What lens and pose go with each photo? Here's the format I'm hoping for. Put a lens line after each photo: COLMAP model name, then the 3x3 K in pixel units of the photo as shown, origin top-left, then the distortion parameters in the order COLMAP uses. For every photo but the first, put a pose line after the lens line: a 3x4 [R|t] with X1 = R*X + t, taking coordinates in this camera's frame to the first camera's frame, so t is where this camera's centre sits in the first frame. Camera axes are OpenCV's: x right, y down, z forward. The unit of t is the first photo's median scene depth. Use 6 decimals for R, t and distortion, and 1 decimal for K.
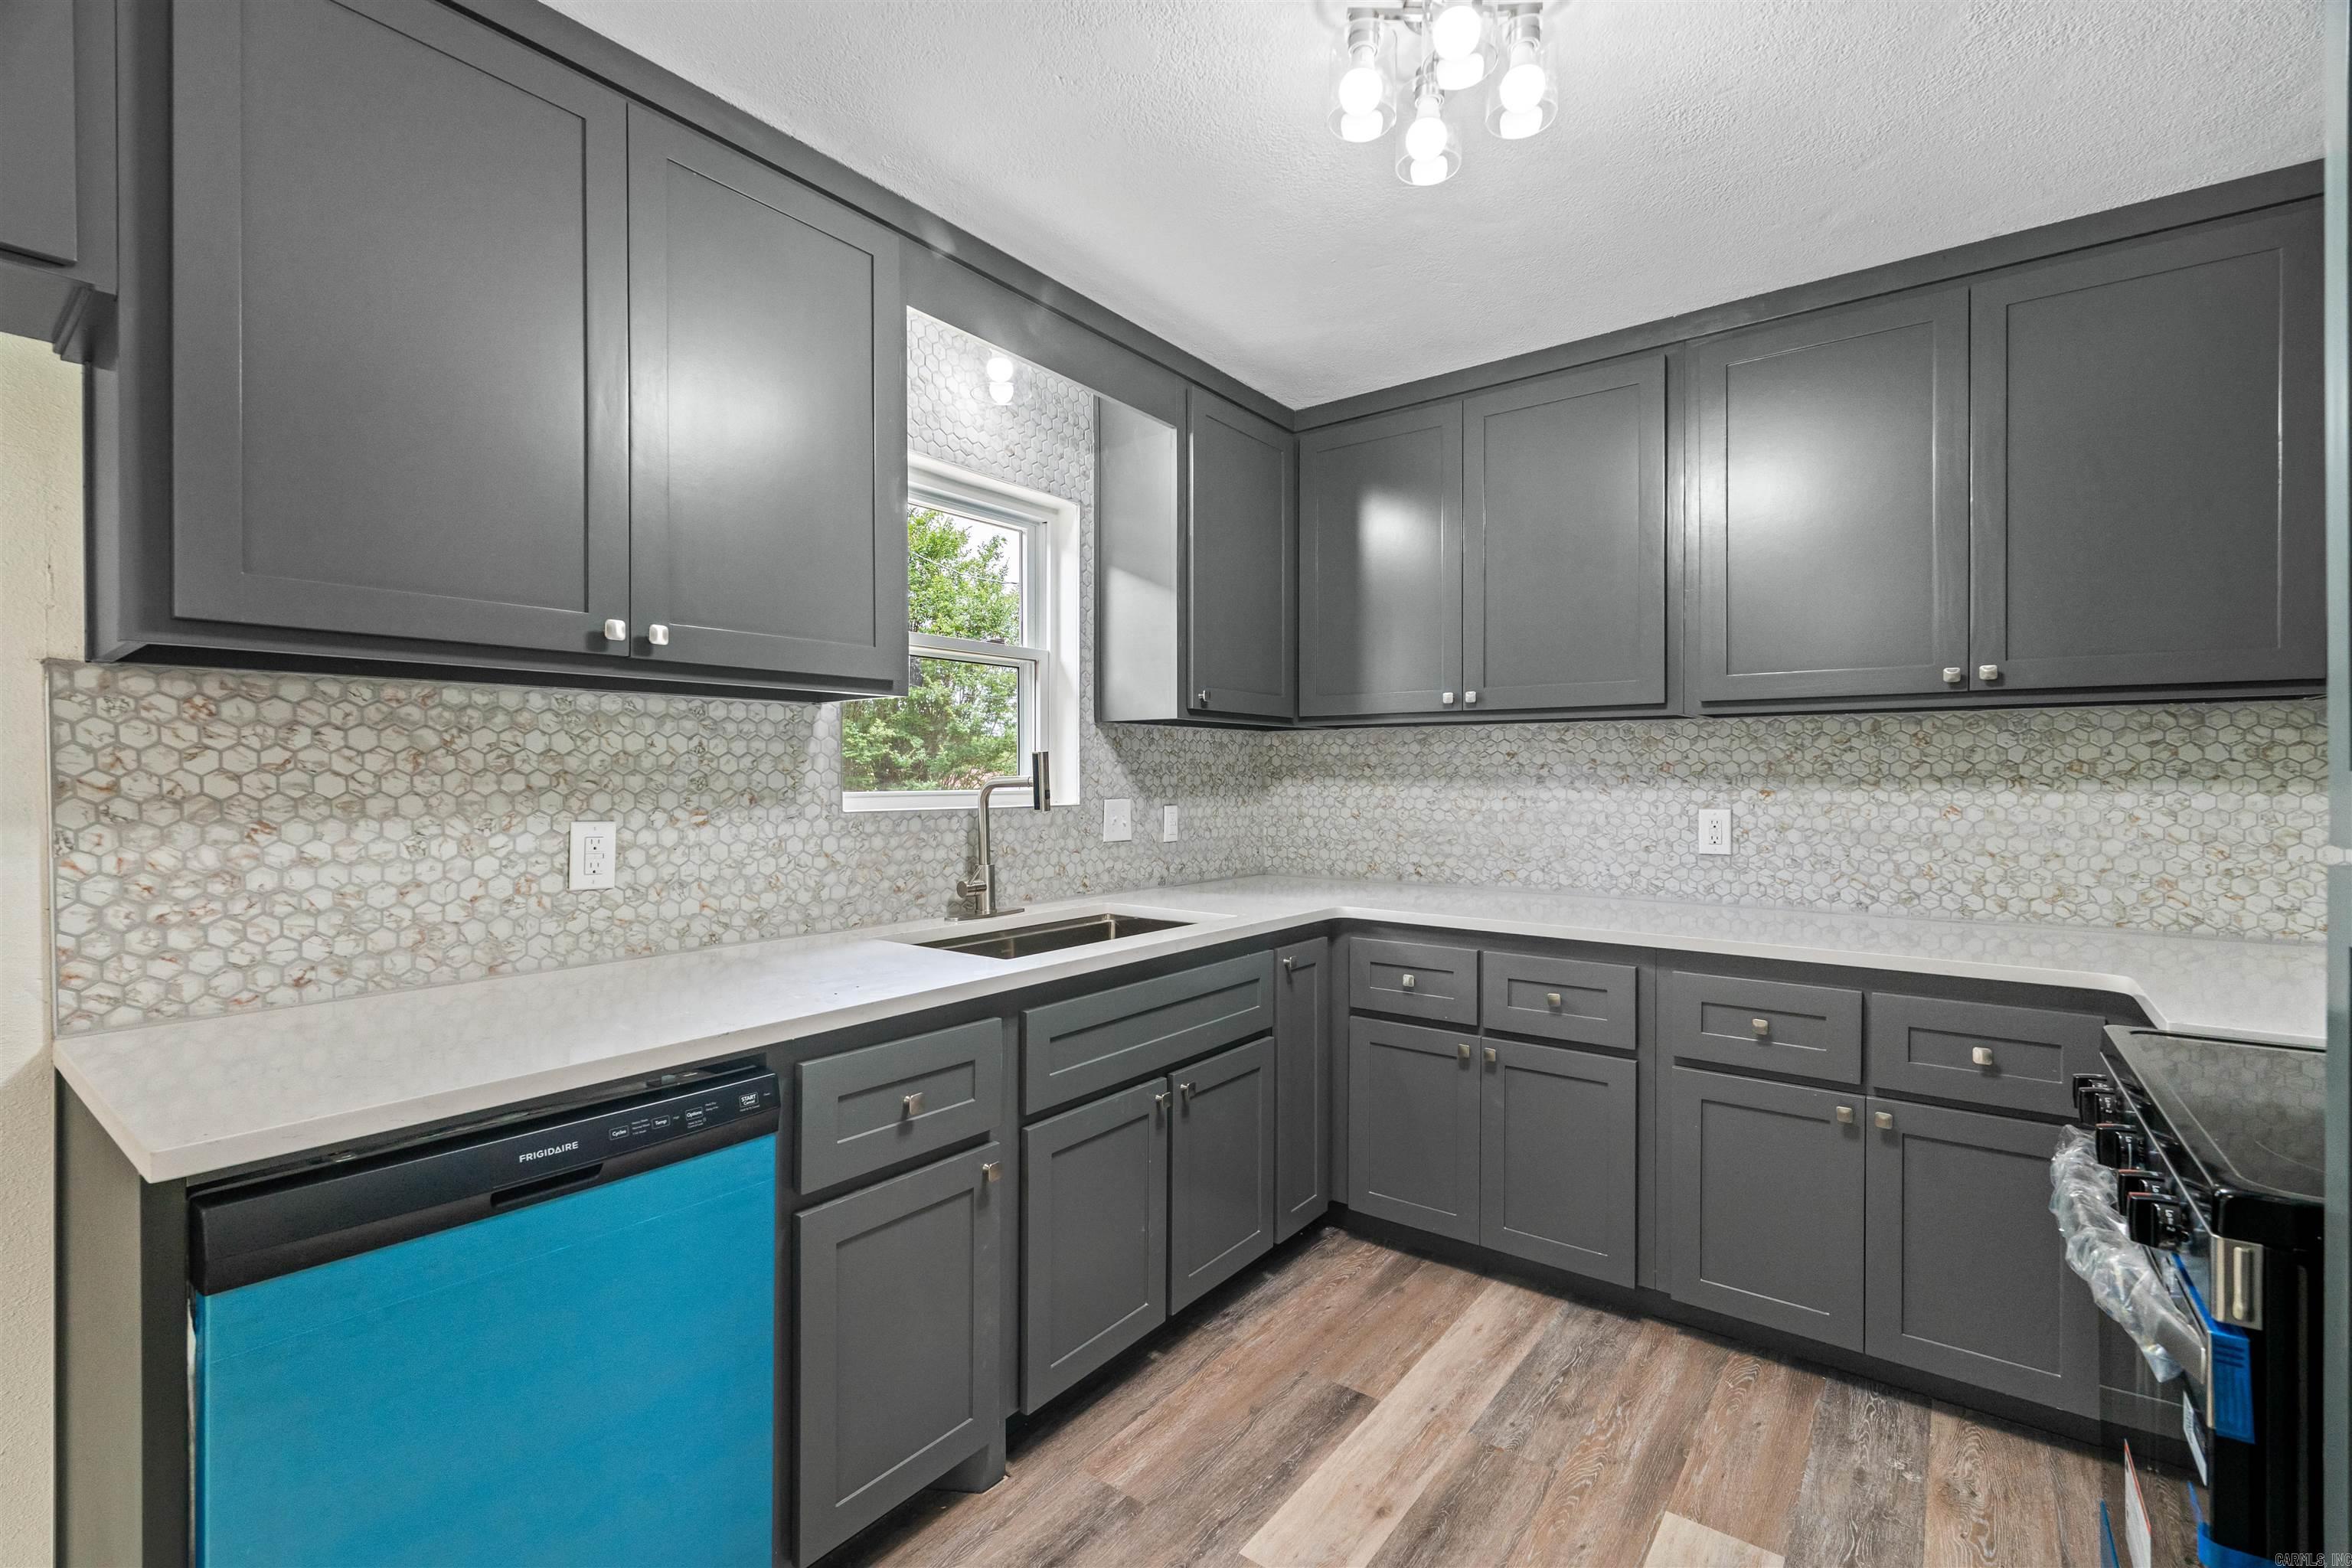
lens RADIAL K [[1032.8, 0, 1178.2], [0, 1032.8, 775.4], [0, 0, 1]] dist [-0.000351, -0.000073]
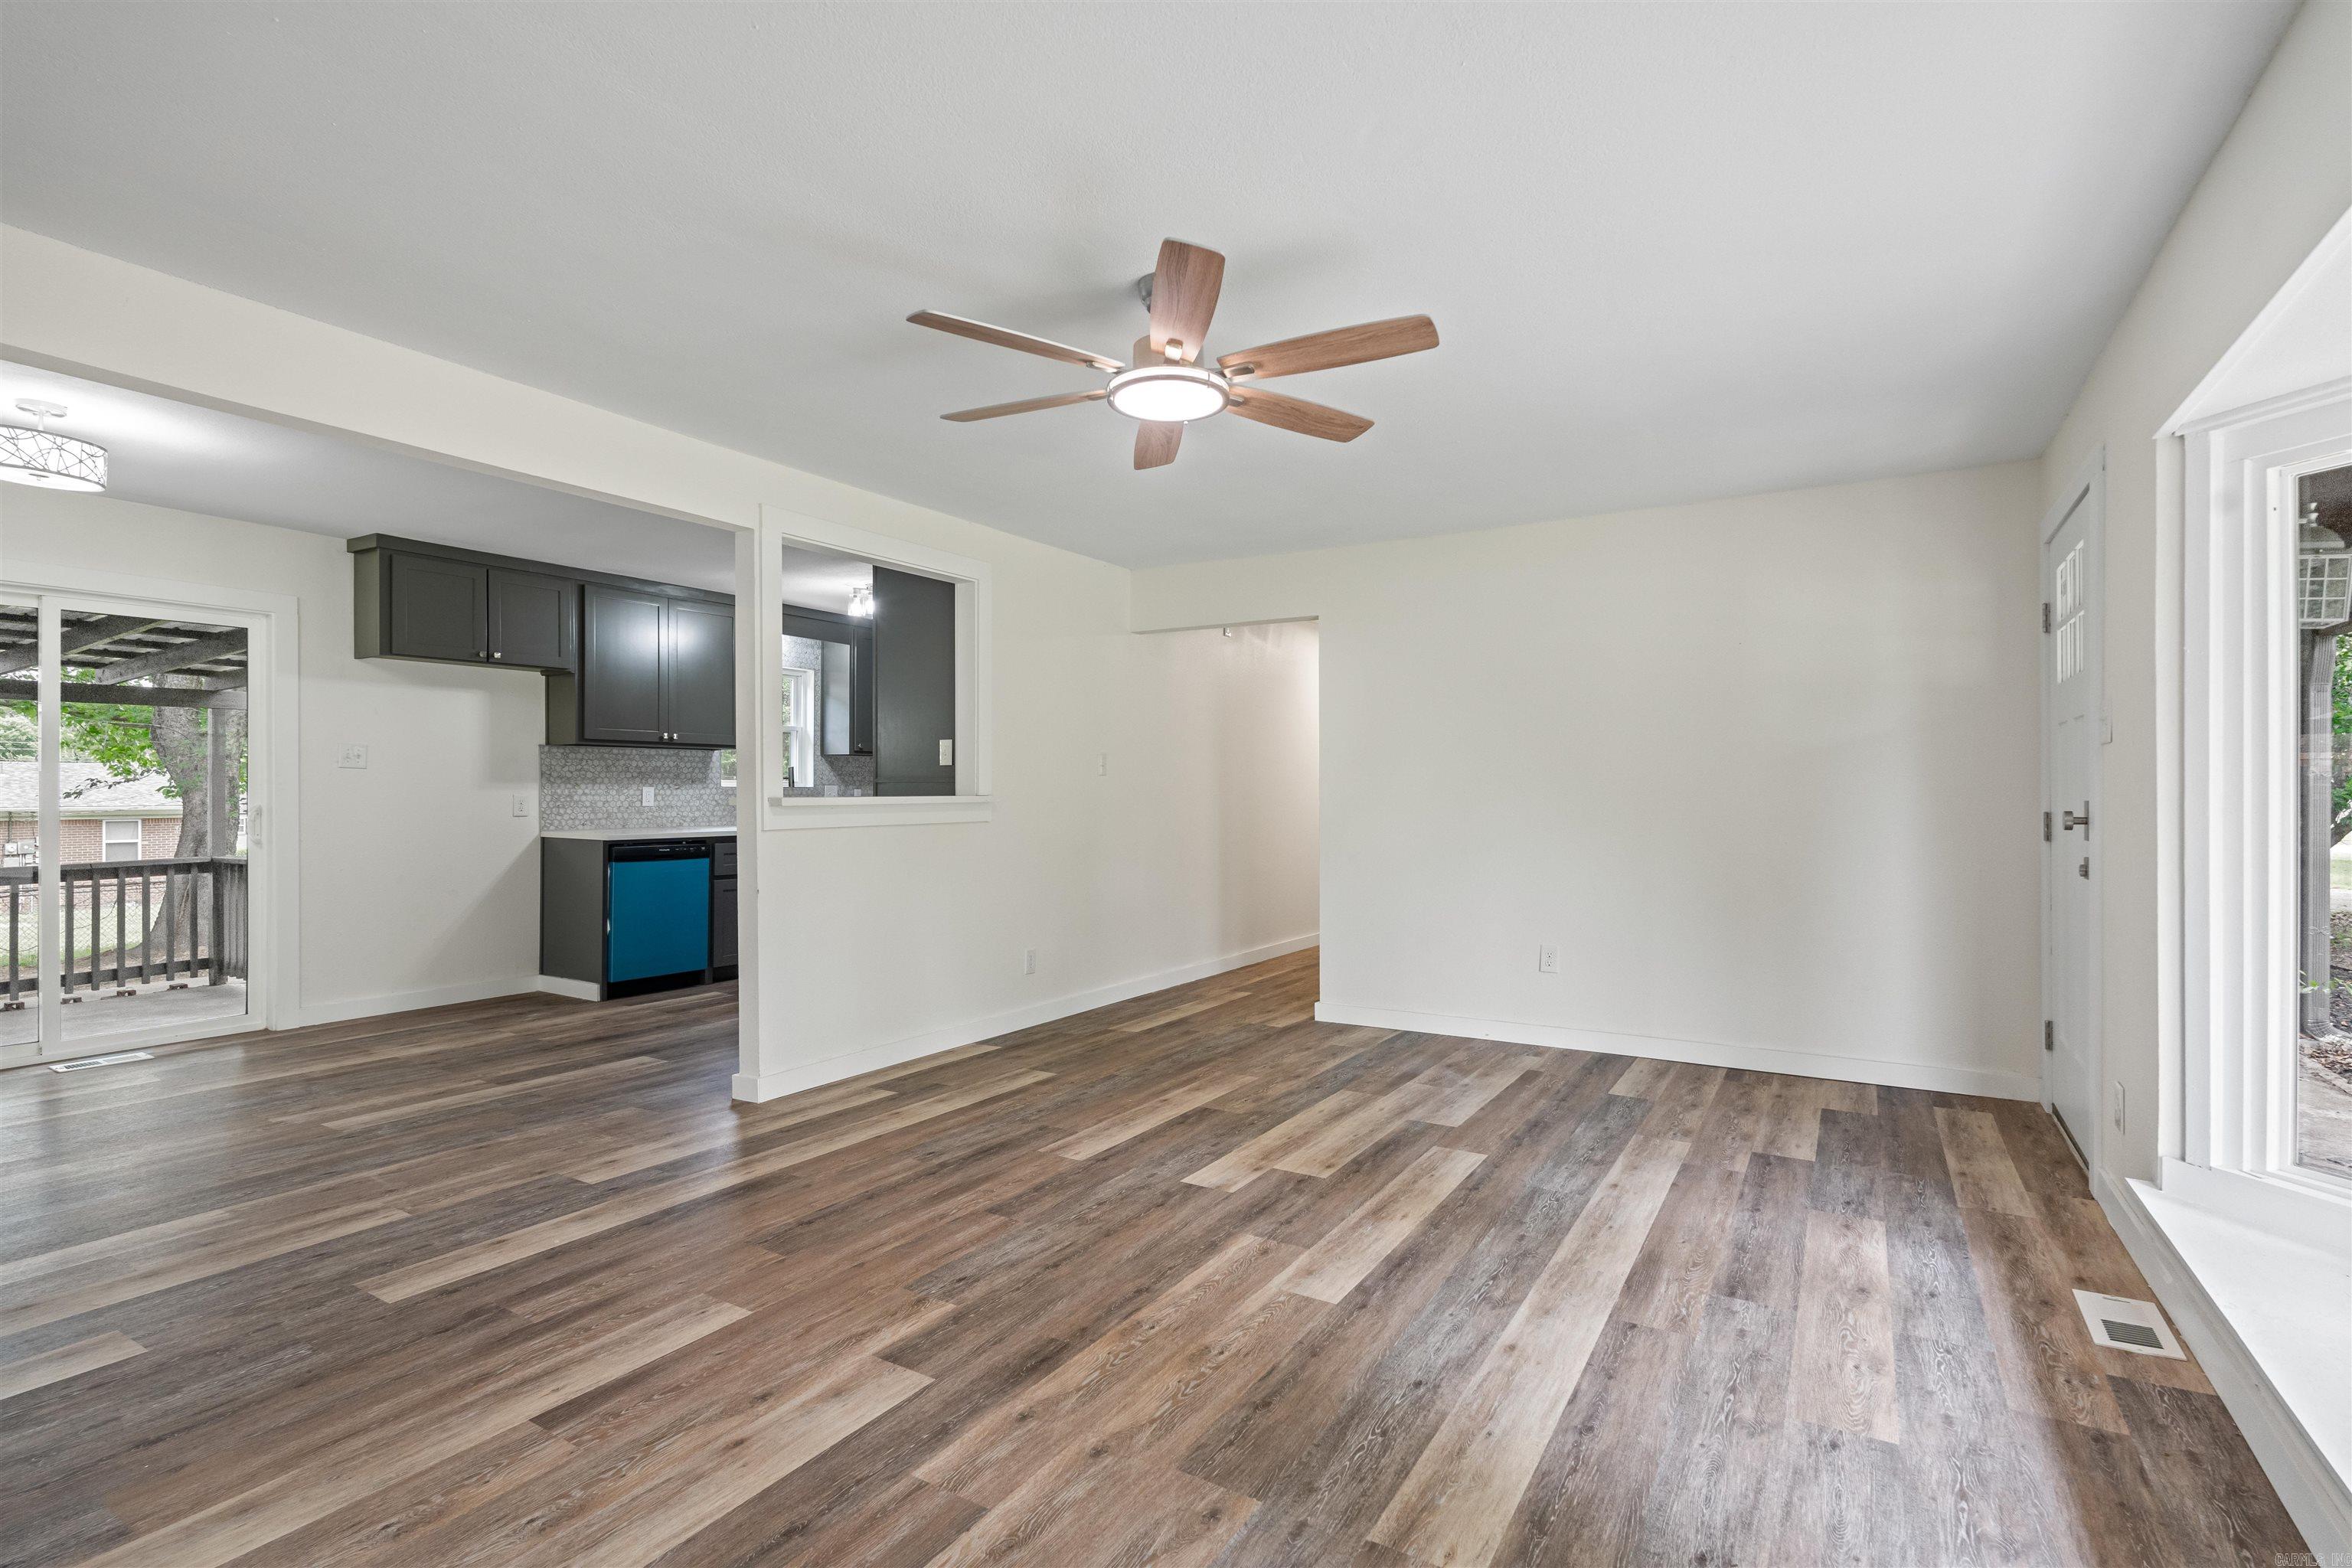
lens RADIAL K [[1131.0, 0, 1176.0], [0, 1131.0, 784.0], [0, 0, 1]] dist [-0.000268, -0.000015]
pose [[0.993848, 0.005956, 0.110589, 0.679749], [-0.005259, 0.999964, -0.006597, 0.044897], [-0.110624, 0.005975, 0.993844, -2.606532]]
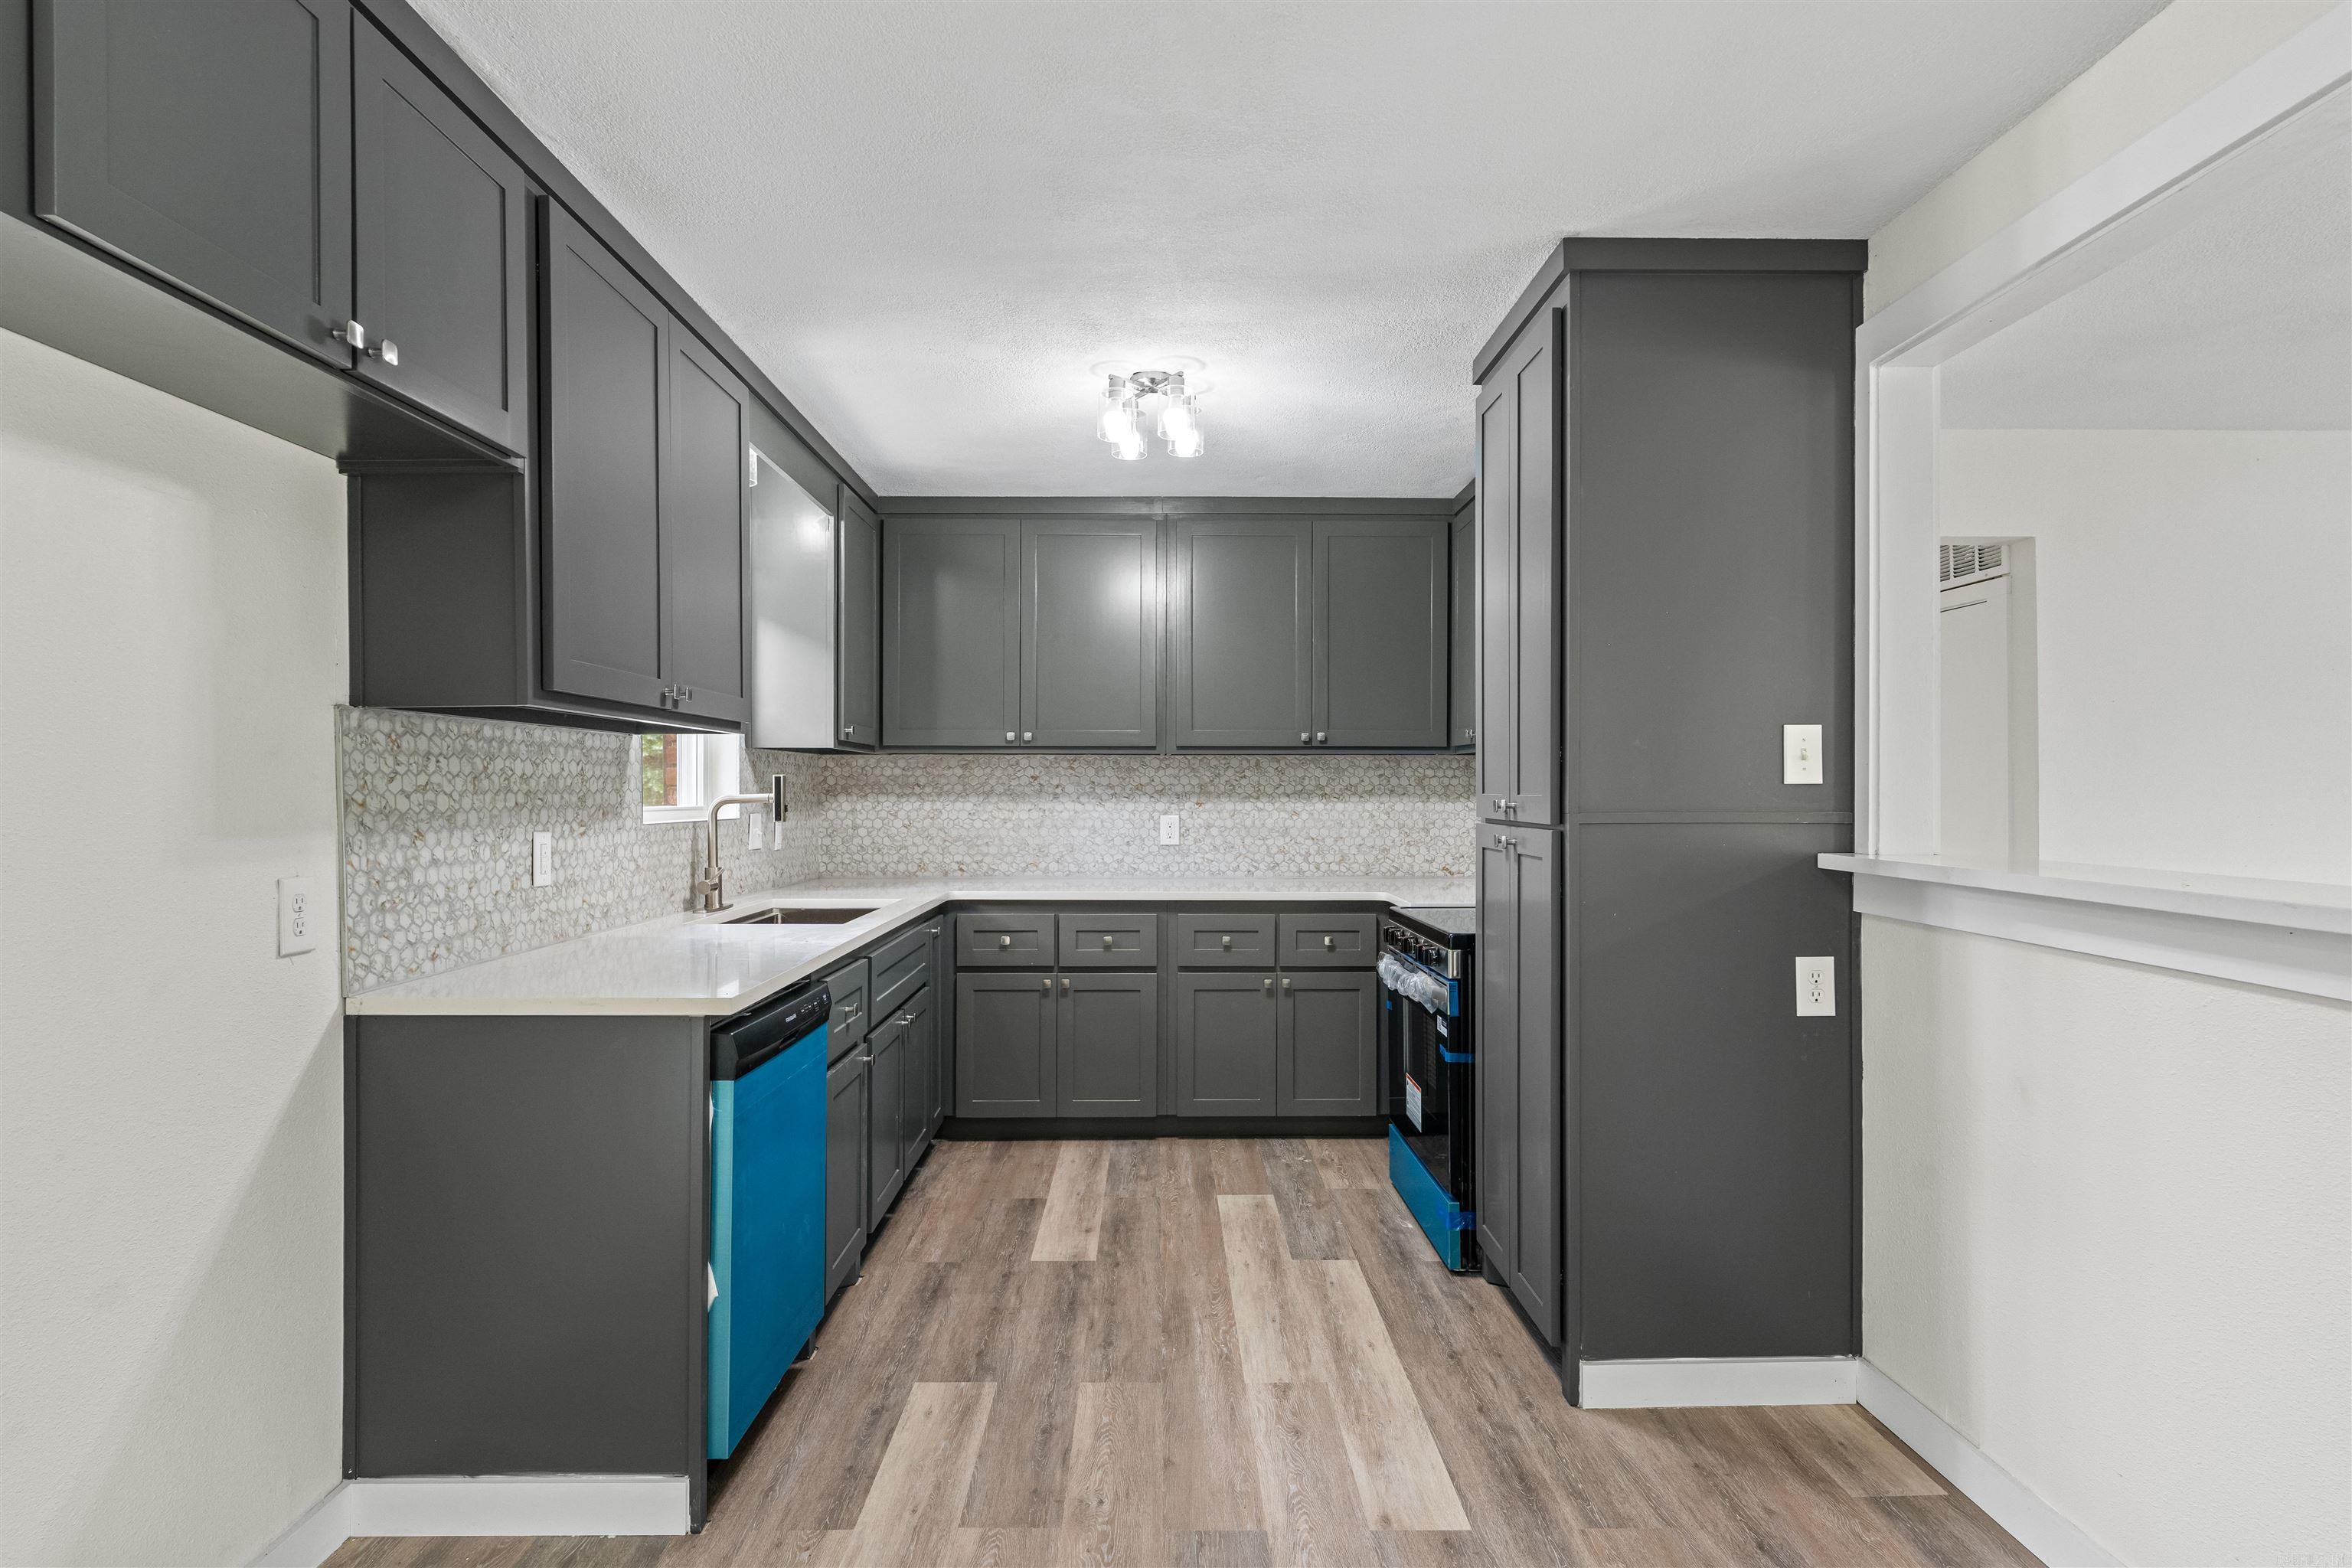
lens RADIAL K [[1253.5, 0, 1176.0], [0, 1253.5, 784.0], [0, 0, 1]] dist [-0.000551, -0.000113]
pose [[0.780595, 0.003889, 0.625025, -0.802945], [-0.000219, 0.999982, -0.005949, -0.002837], [-0.625037, 0.004507, 0.780582, -0.569432]]
